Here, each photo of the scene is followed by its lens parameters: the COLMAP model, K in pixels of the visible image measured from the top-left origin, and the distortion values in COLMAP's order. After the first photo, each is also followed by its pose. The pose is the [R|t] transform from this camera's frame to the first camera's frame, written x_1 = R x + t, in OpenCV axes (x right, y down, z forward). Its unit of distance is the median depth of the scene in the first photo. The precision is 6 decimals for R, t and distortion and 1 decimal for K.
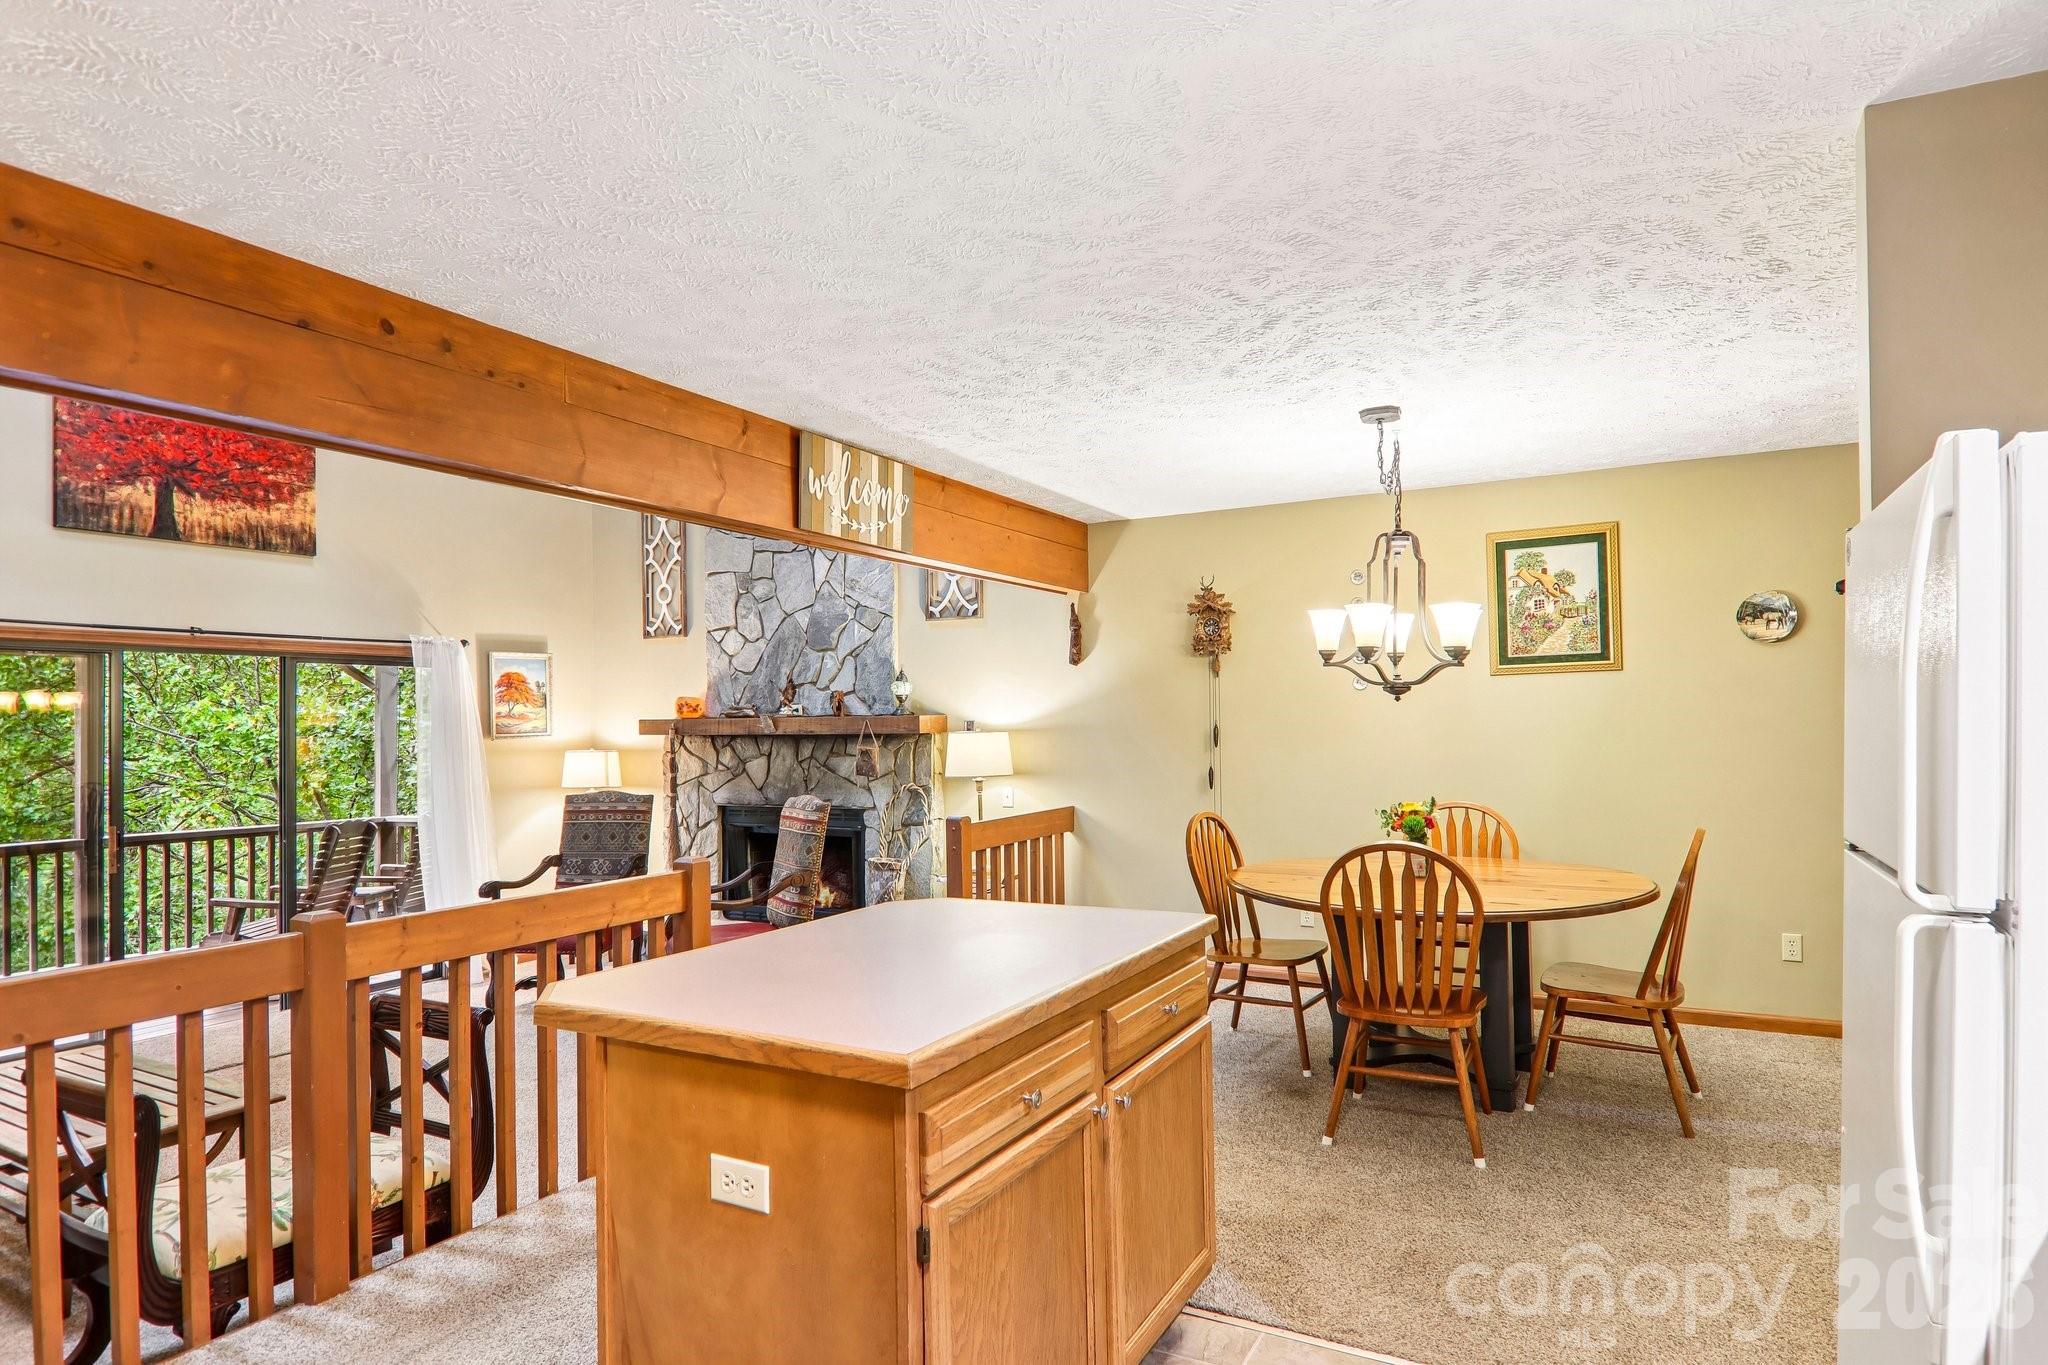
lens RADIAL K [[1145.9, 0, 1026.5], [0, 1145.9, 674.8], [0, 0, 1]] dist [0.000520, -0.021896]
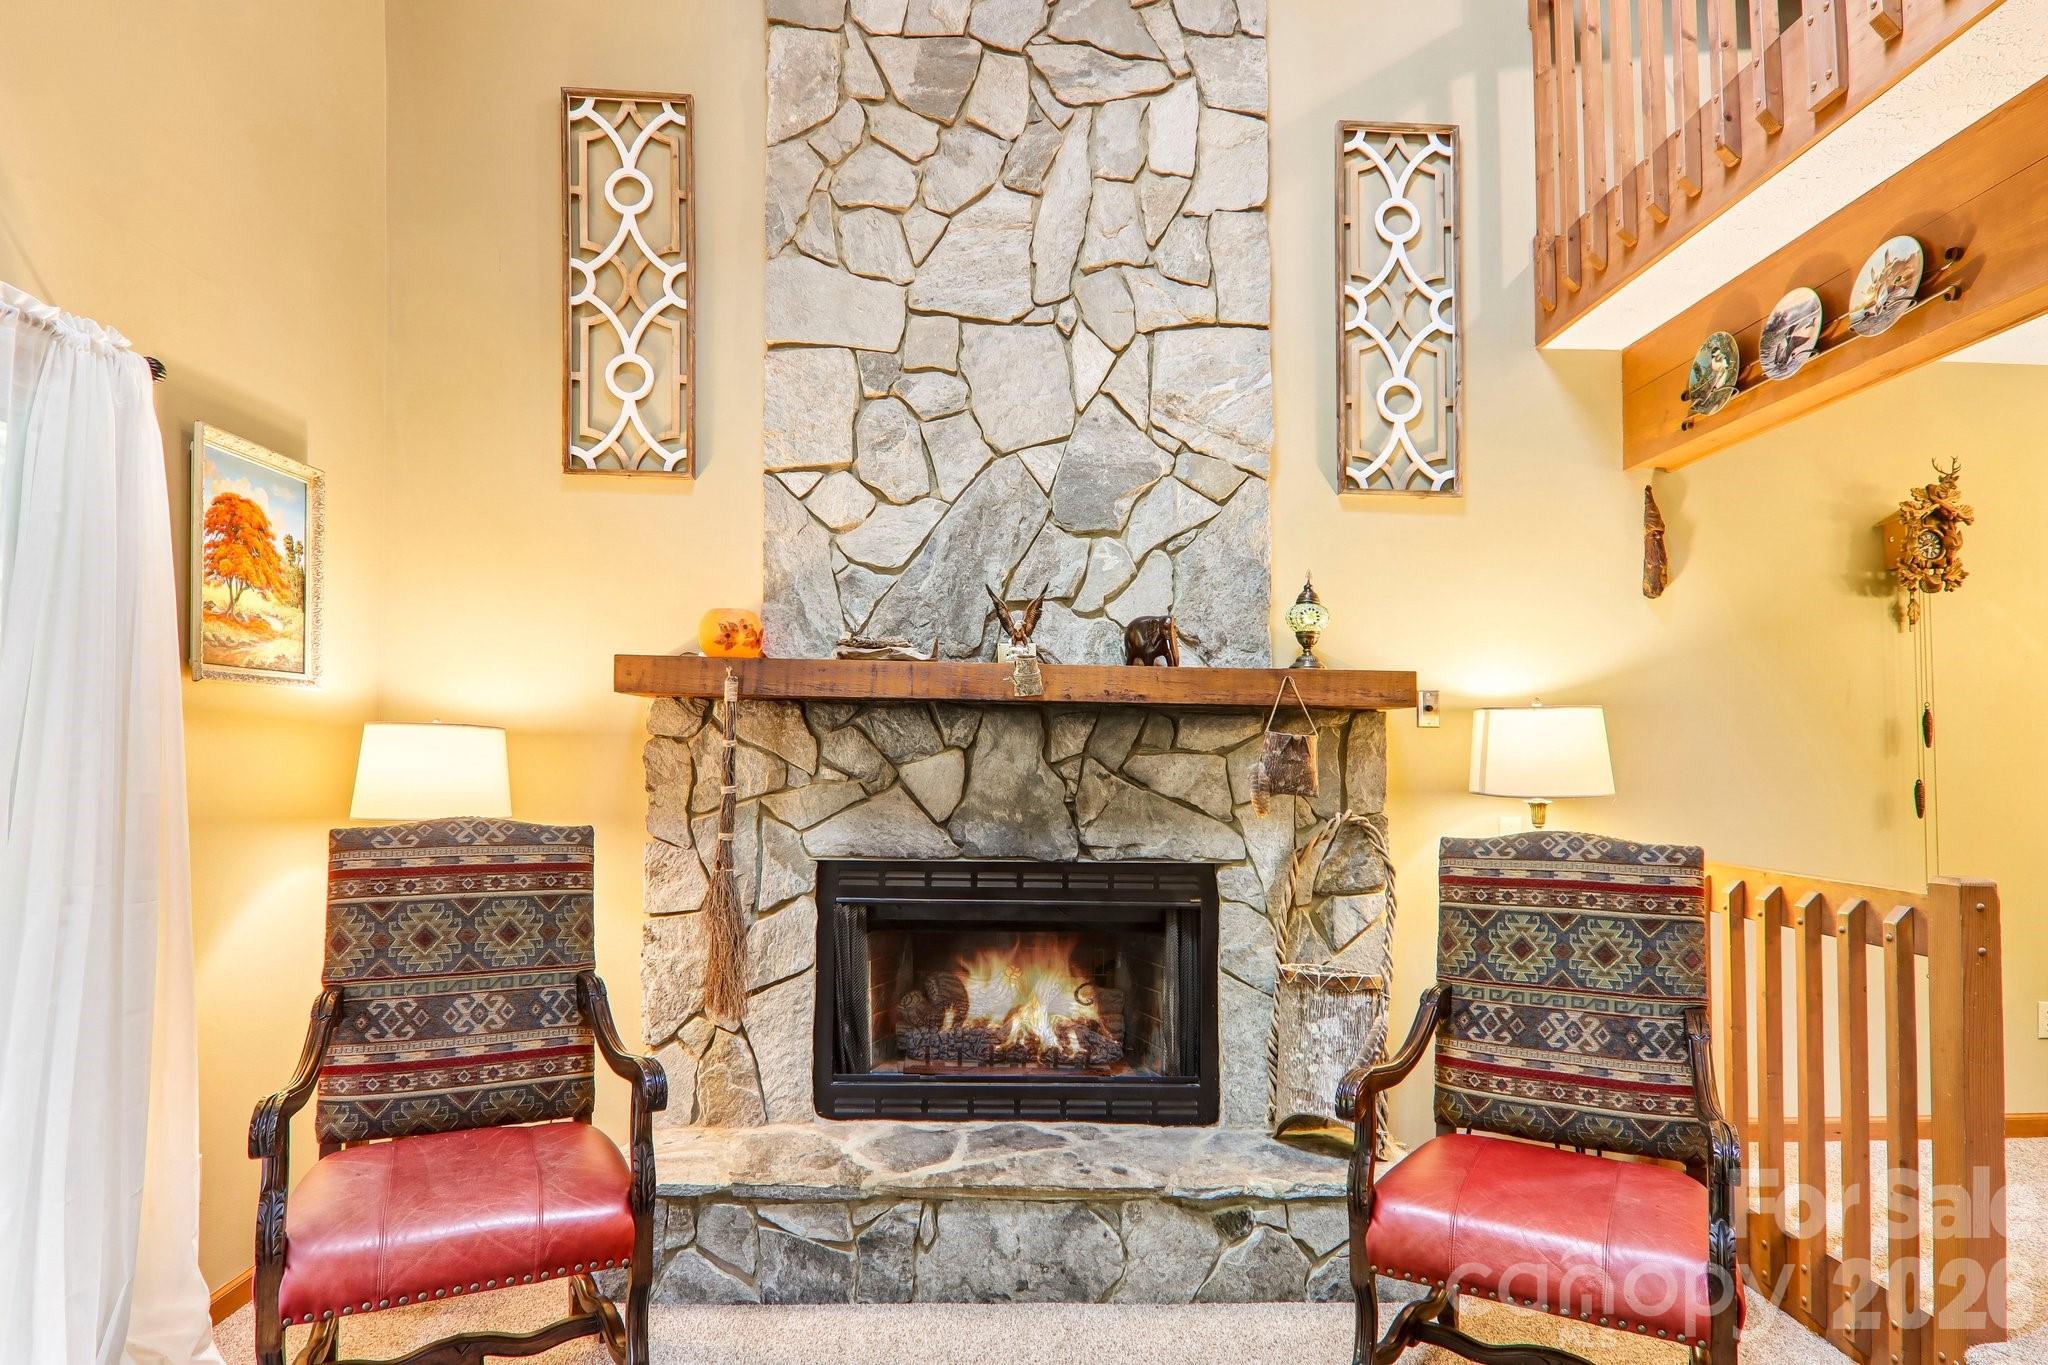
lens RADIAL K [[1145.8, 0, 1026.1], [0, 1145.8, 697.5], [0, 0, 1]] dist [0.006777, -0.020753]
pose [[0.854184, 0.054753, 0.517080, -0.506841], [-0.046427, 0.998500, -0.029035, 0.071139], [-0.517894, 0.000795, 0.855445, 0.685091]]
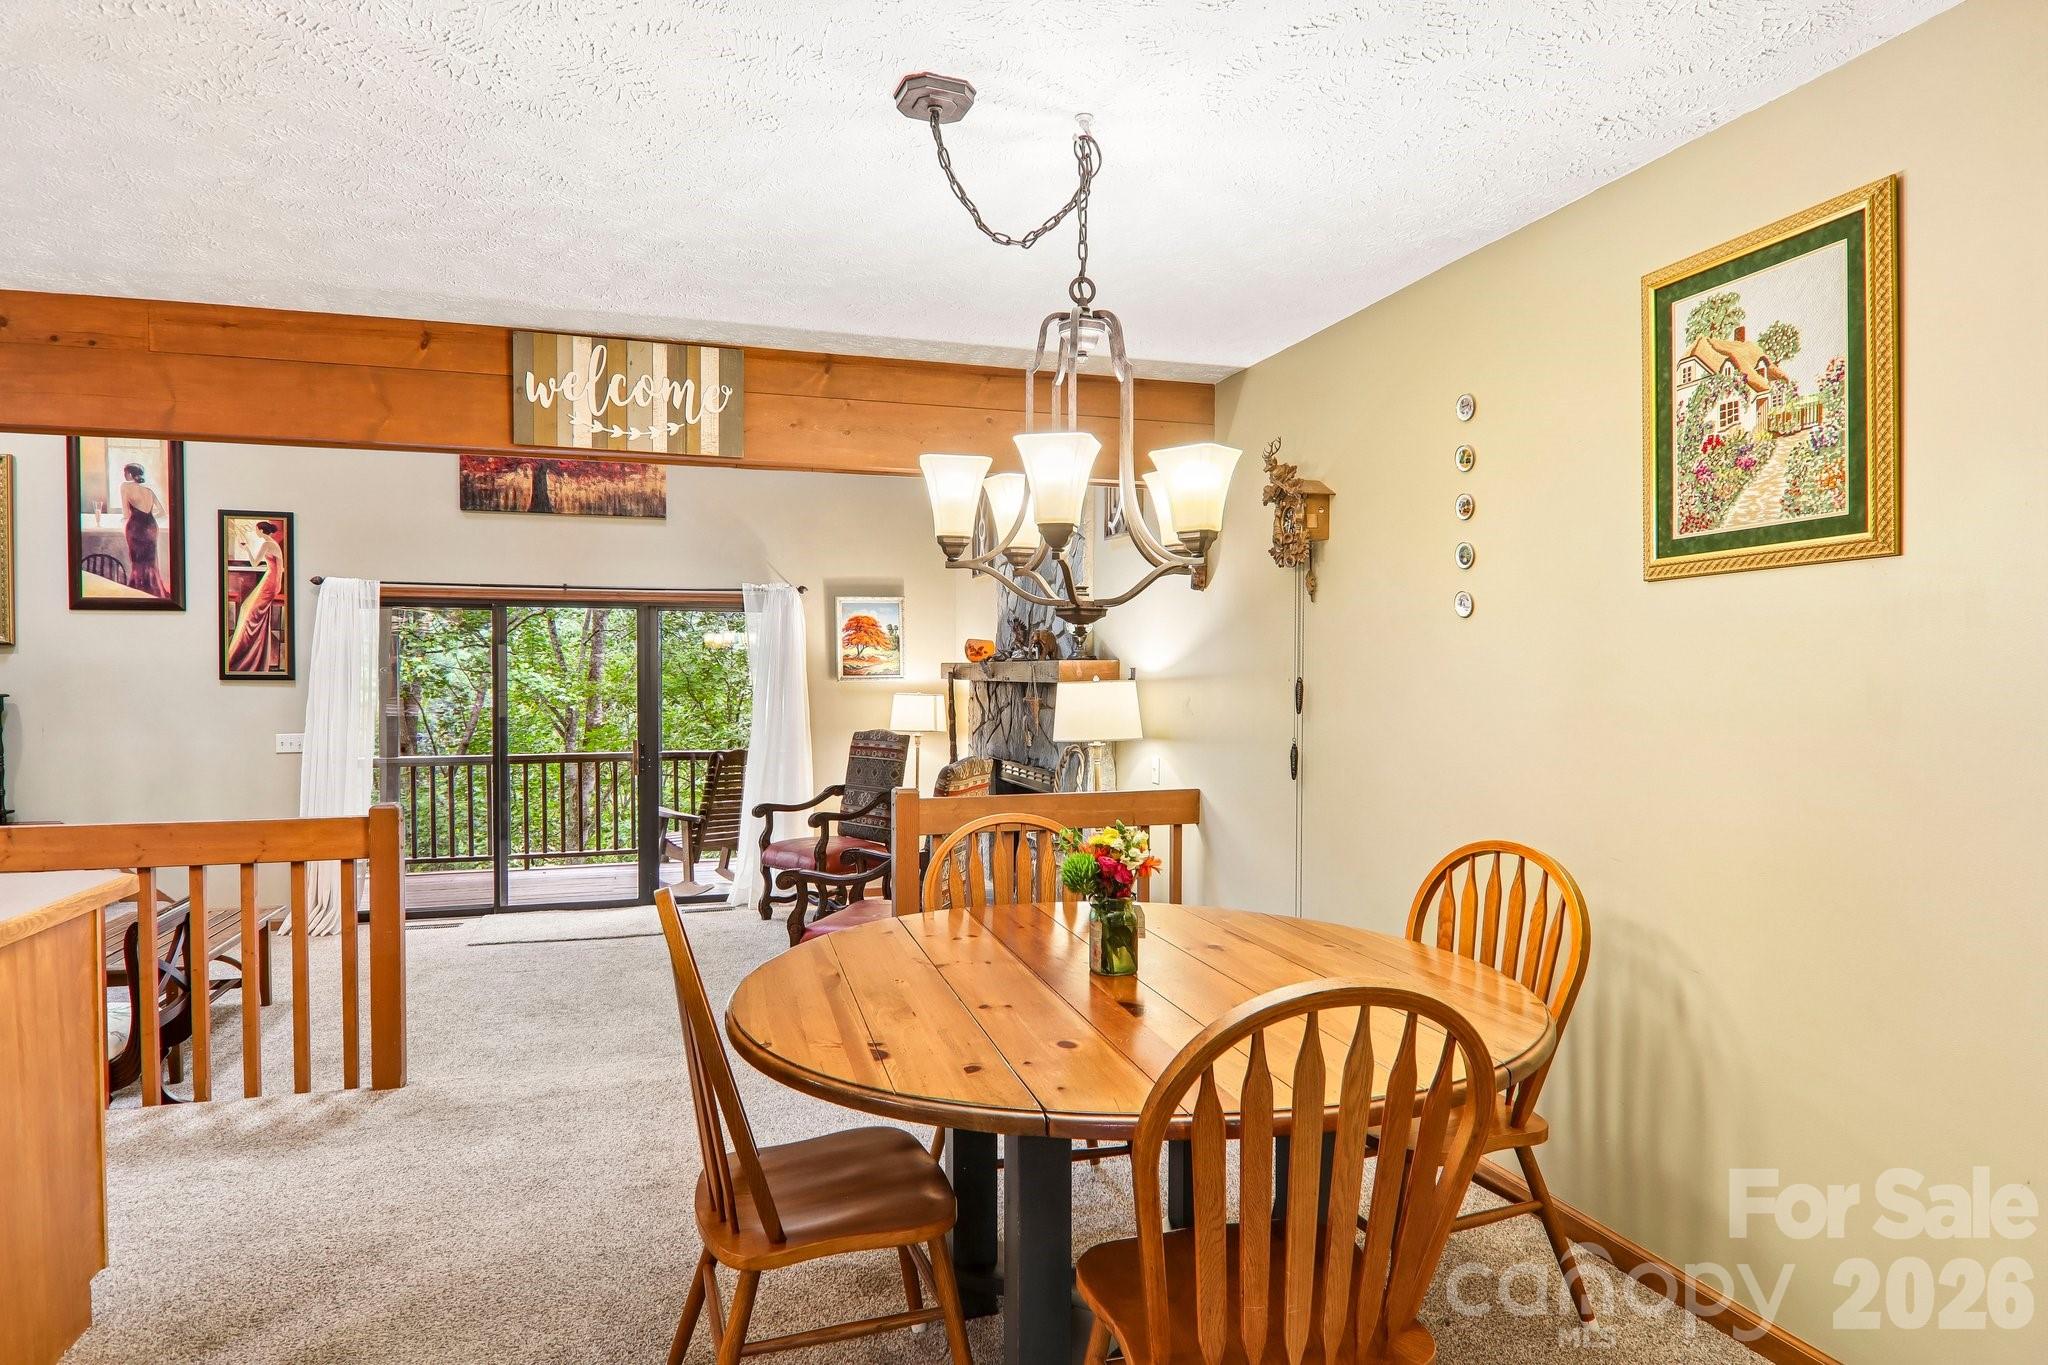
lens RADIAL K [[1173.3, 0, 1029.6], [0, 1173.3, 683.9], [0, 0, 1]] dist [0.003242, -0.023286]
pose [[0.722030, 0.020844, -0.691547, 0.473151], [0.016861, 0.998719, 0.047707, 0.013137], [0.691656, -0.046106, 0.720754, 0.408457]]
